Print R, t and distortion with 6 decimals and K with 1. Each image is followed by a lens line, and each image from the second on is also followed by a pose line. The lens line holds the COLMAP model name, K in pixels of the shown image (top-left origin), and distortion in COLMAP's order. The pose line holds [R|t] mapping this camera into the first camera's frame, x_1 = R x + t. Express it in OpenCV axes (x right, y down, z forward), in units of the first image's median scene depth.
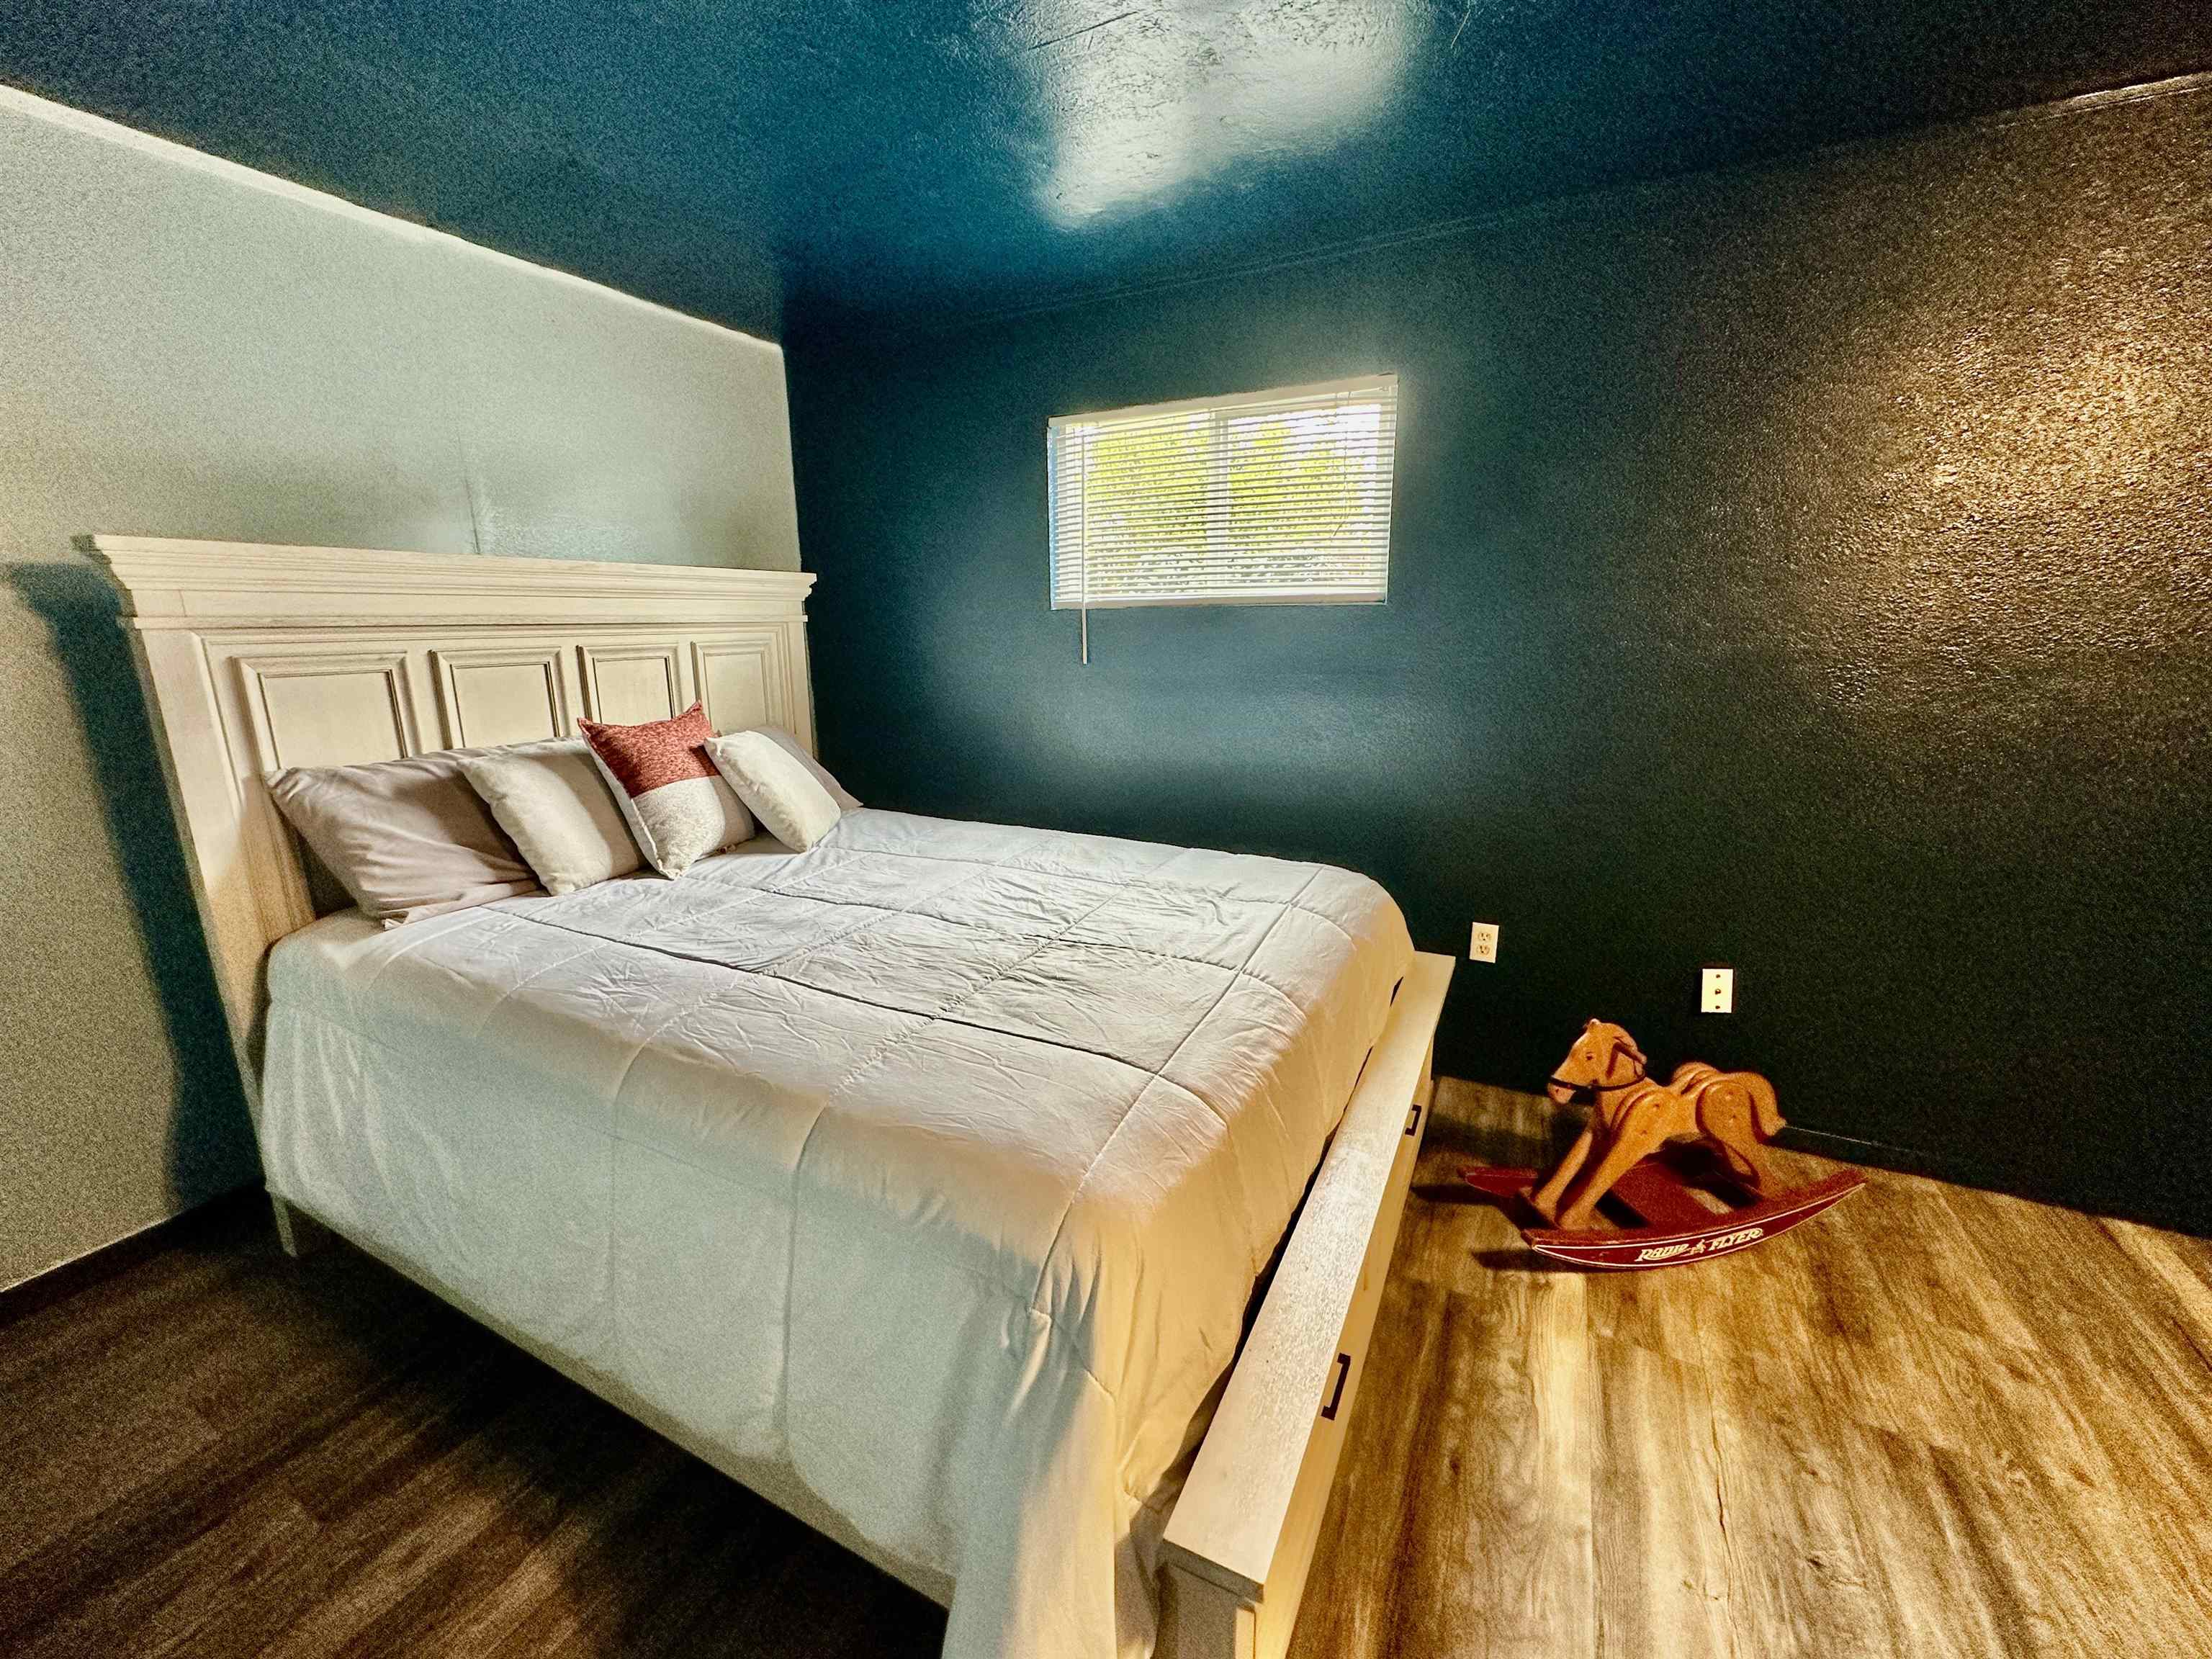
lens RADIAL K [[881.7, 0, 1102.5], [0, 881.7, 834.0], [0, 0, 1]] dist [-0.003118, -0.000496]
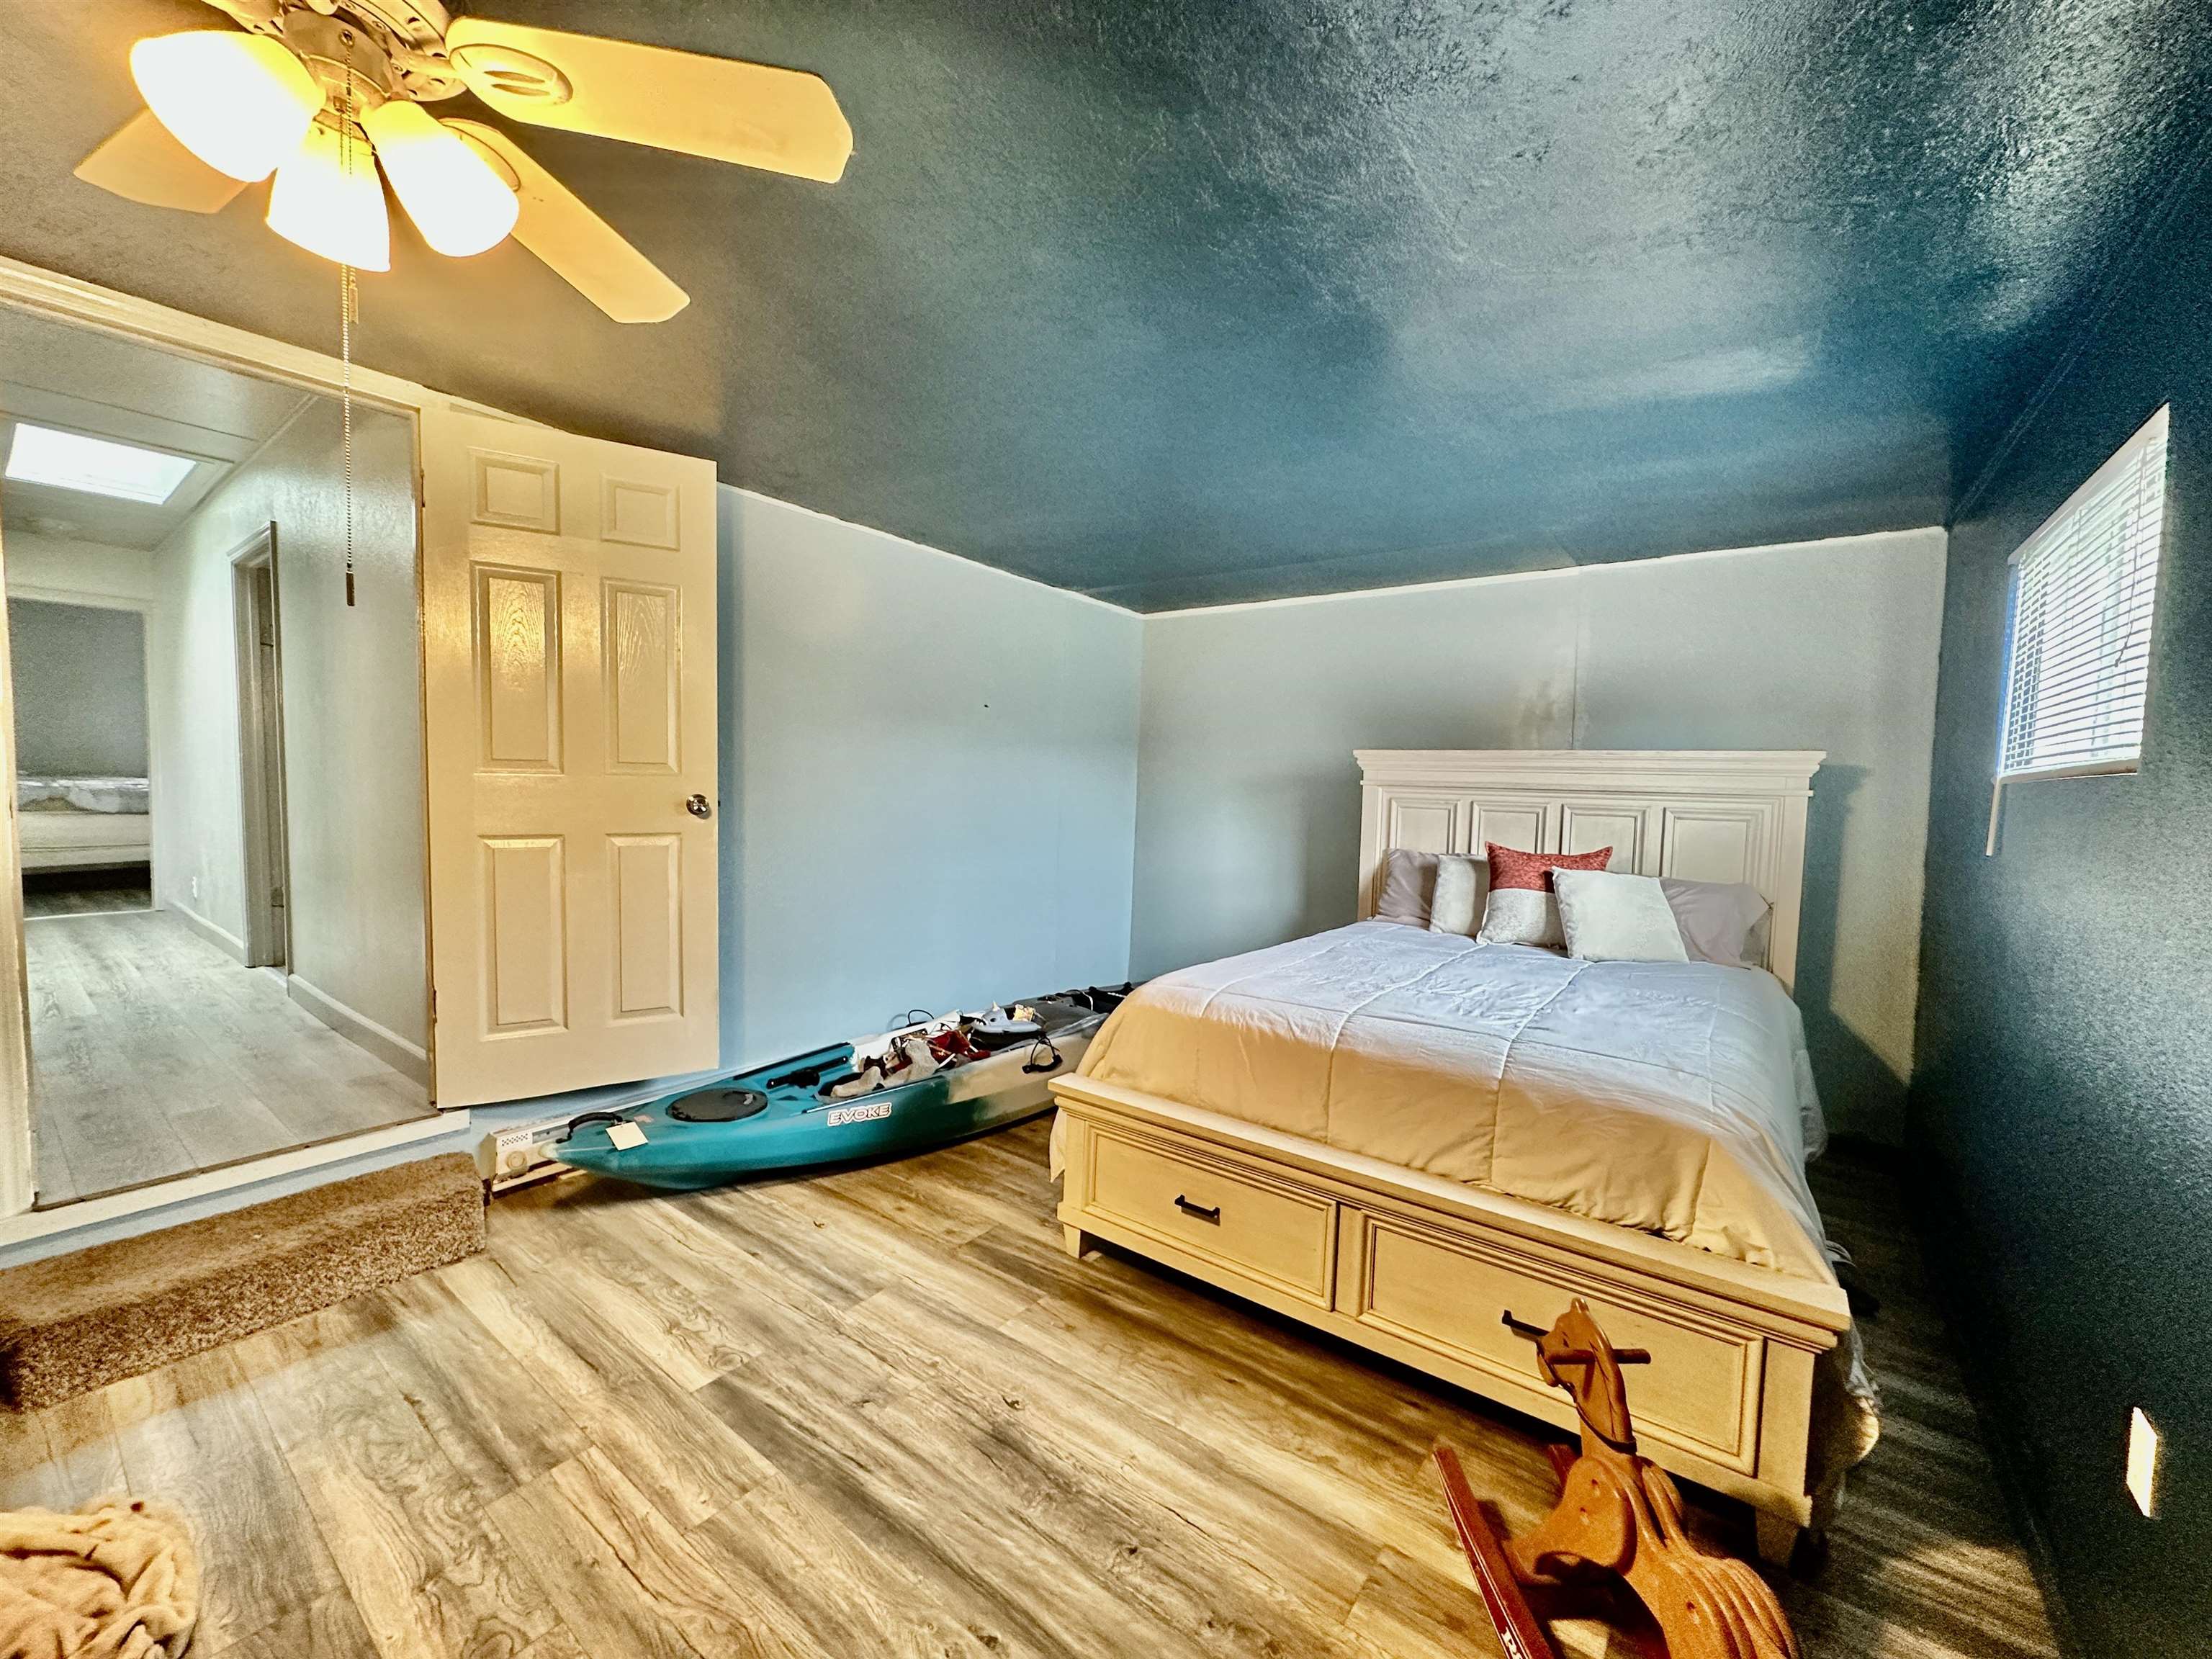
lens RADIAL K [[881.7, 0, 1114.7], [0, 881.7, 832.0], [0, 0, 1]] dist [-0.003118, -0.000496]
pose [[-0.166915, 0.060981, -0.984084, 1.405681], [-0.257256, 0.960820, 0.103173, -0.163007], [0.951819, 0.270383, -0.144687, 0.642630]]
